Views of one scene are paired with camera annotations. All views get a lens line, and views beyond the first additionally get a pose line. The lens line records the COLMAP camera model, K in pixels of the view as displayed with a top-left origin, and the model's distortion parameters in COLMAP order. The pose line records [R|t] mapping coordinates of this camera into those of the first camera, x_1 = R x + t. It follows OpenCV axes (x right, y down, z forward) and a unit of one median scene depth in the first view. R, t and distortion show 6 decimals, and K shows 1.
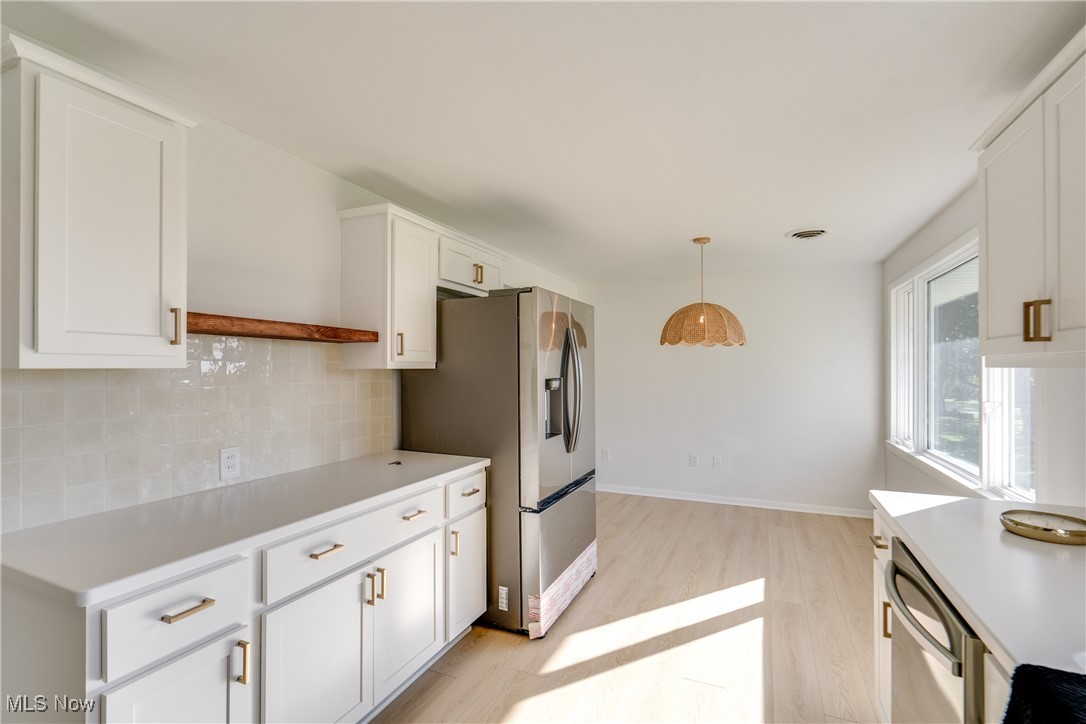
lens RADIAL K [[494.9, 0, 538.6], [0, 494.9, 368.2], [0, 0, 1]] dist [-0.002601, 0.002977]
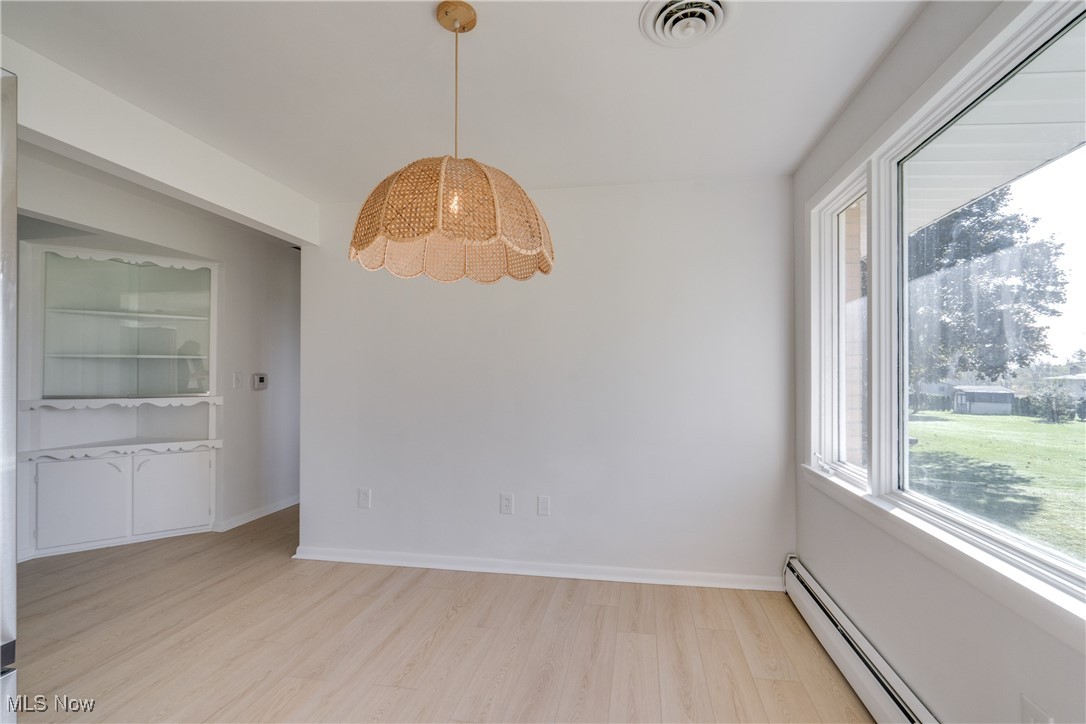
lens RADIAL K [[494.9, 0, 552.9], [0, 494.9, 367.6], [0, 0, 1]] dist [-0.002601, 0.002977]
pose [[0.967985, 0.004261, 0.250972, 0.280076], [-0.002092, 0.999958, -0.008911, 0.037967], [-0.250999, 0.008100, 0.967953, 0.531226]]
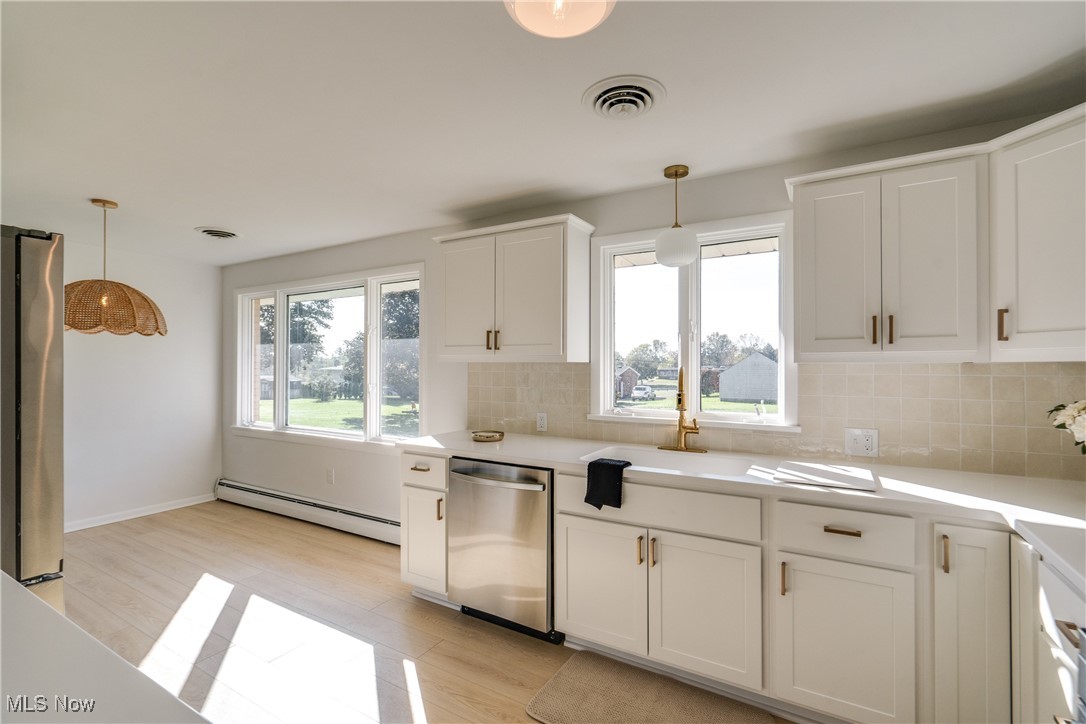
lens RADIAL K [[494.9, 0, 539.4], [0, 494.9, 358.6], [0, 0, 1]] dist [-0.002601, 0.002977]
pose [[0.116482, 0.013314, 0.993104, -0.364392], [-0.003058, 0.999910, -0.013047, 0.004500], [-0.993188, -0.001518, 0.116512, 0.175775]]
